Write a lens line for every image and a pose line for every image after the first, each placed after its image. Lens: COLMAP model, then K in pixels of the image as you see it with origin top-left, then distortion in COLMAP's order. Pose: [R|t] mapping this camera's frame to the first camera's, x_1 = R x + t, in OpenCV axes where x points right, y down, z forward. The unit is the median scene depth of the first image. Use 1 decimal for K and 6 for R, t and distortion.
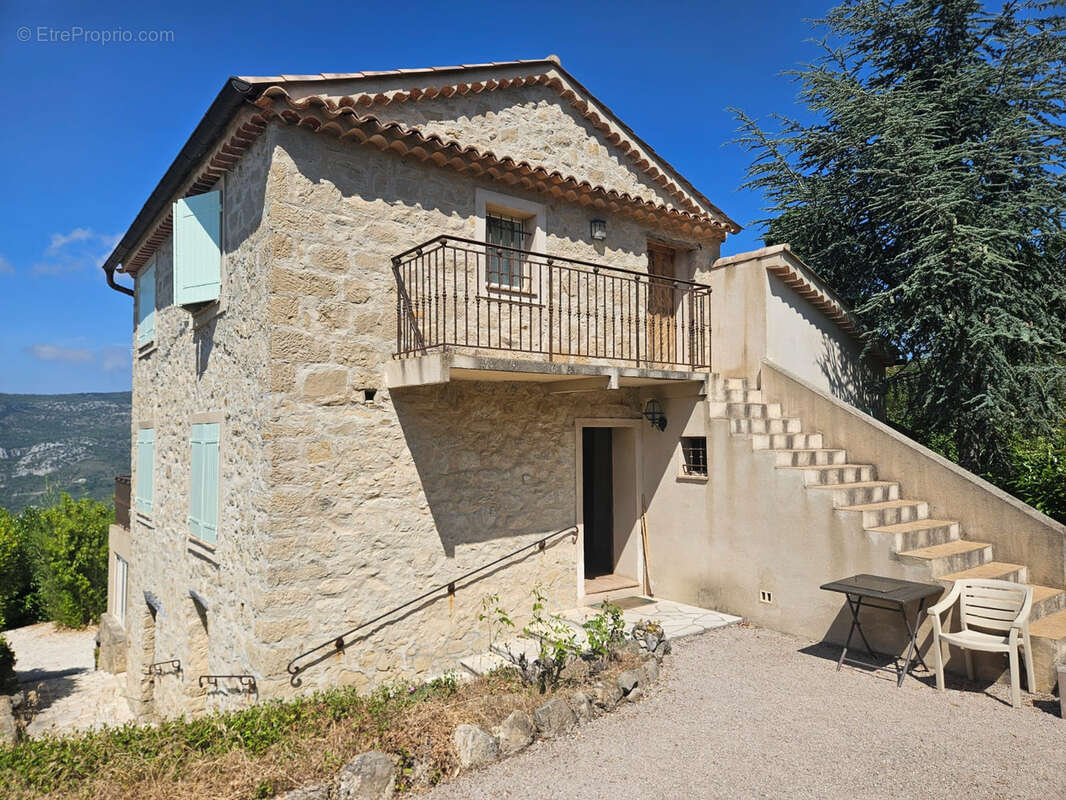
lens RADIAL K [[715.2, 0, 530.9], [0, 715.2, 405.4], [0, 0, 1]] dist [0.062382, -0.047948]
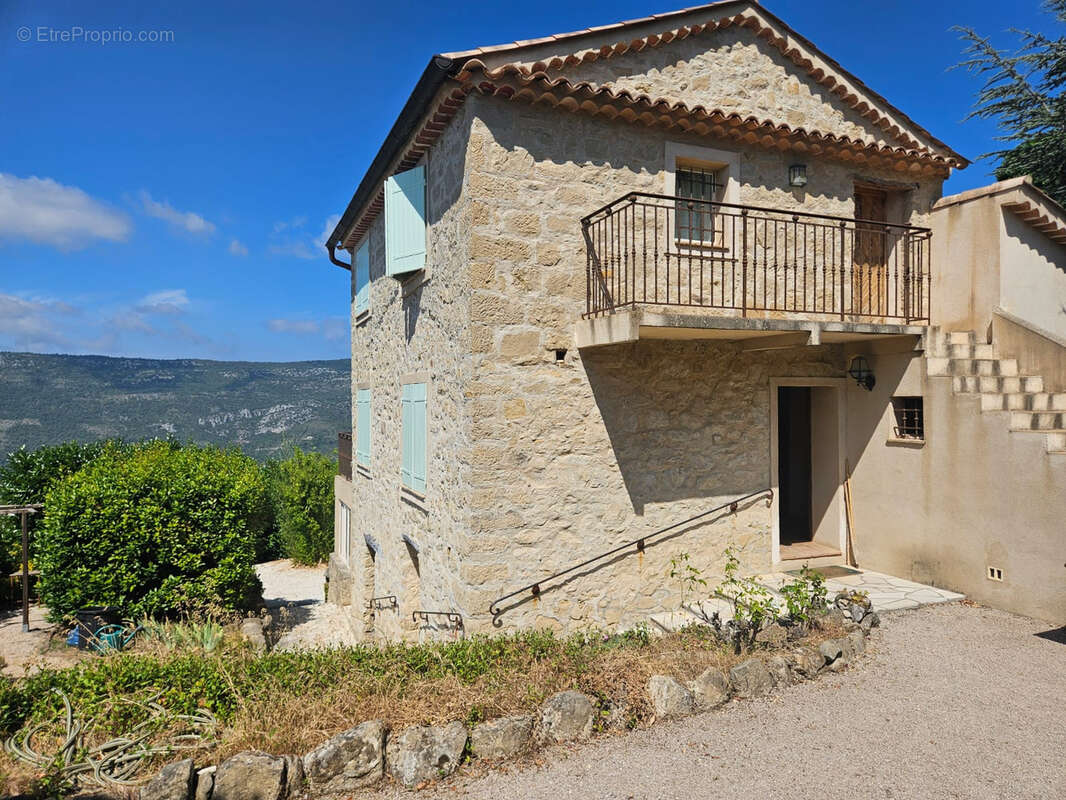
lens RADIAL K [[715.2, 0, 539.9], [0, 715.2, 395.9], [0, 0, 1]] dist [0.062382, -0.047948]
pose [[0.970959, 0.001776, -0.239237, -0.007307], [0.007004, 0.999333, 0.035846, 0.007023], [0.239141, -0.036481, 0.970299, -0.005770]]
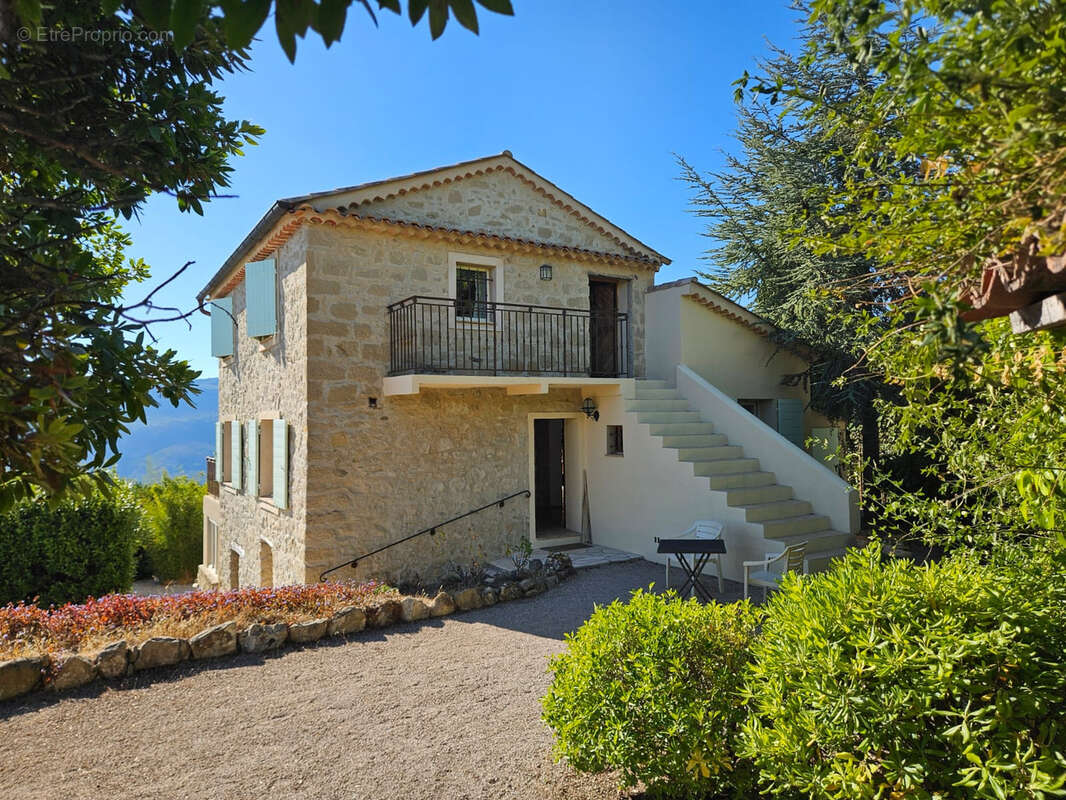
lens RADIAL K [[715.2, 0, 526.0], [0, 715.2, 401.6], [0, 0, 1]] dist [0.062382, -0.047948]
pose [[0.995158, -0.010706, -0.097702, 0.213755], [0.012666, 0.999730, 0.019467, -0.033875], [0.097468, -0.020610, 0.995025, -0.402499]]
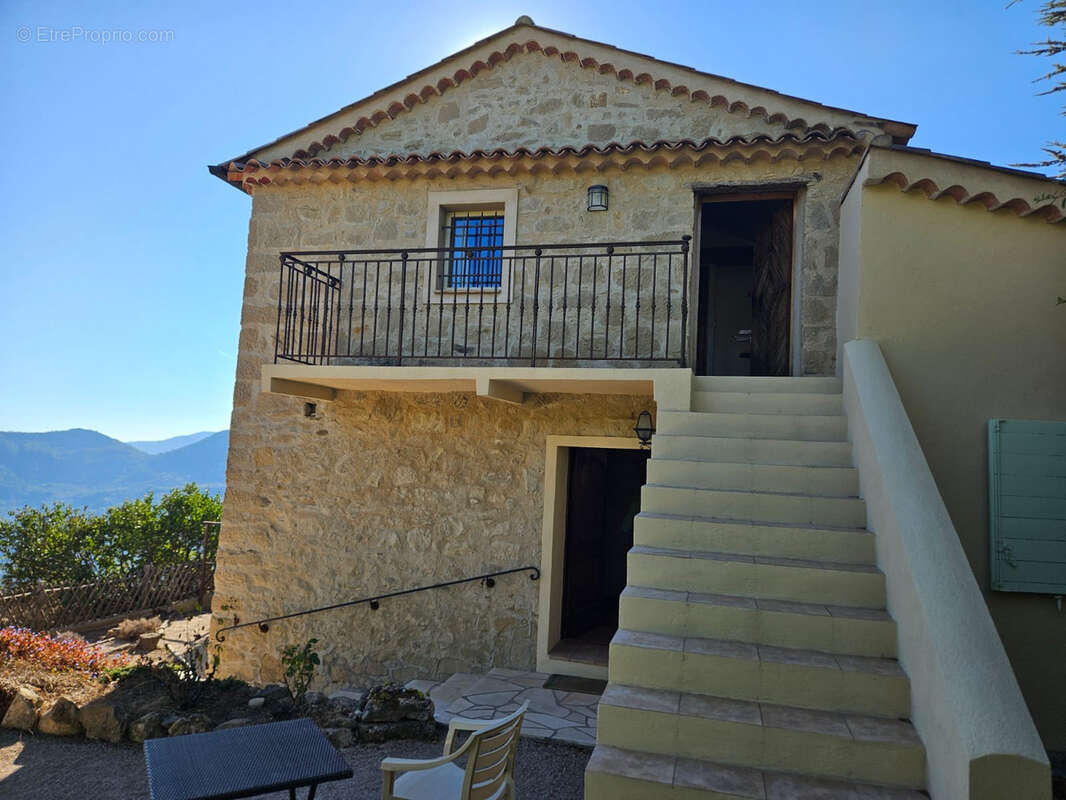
lens RADIAL K [[715.2, 0, 539.8], [0, 715.2, 401.8], [0, 0, 1]] dist [0.062382, -0.047948]
pose [[0.611115, -0.030221, -0.790965, 0.779490], [-0.017247, 0.998525, -0.051476, 0.024301], [0.791354, 0.045099, 0.609693, 0.550636]]
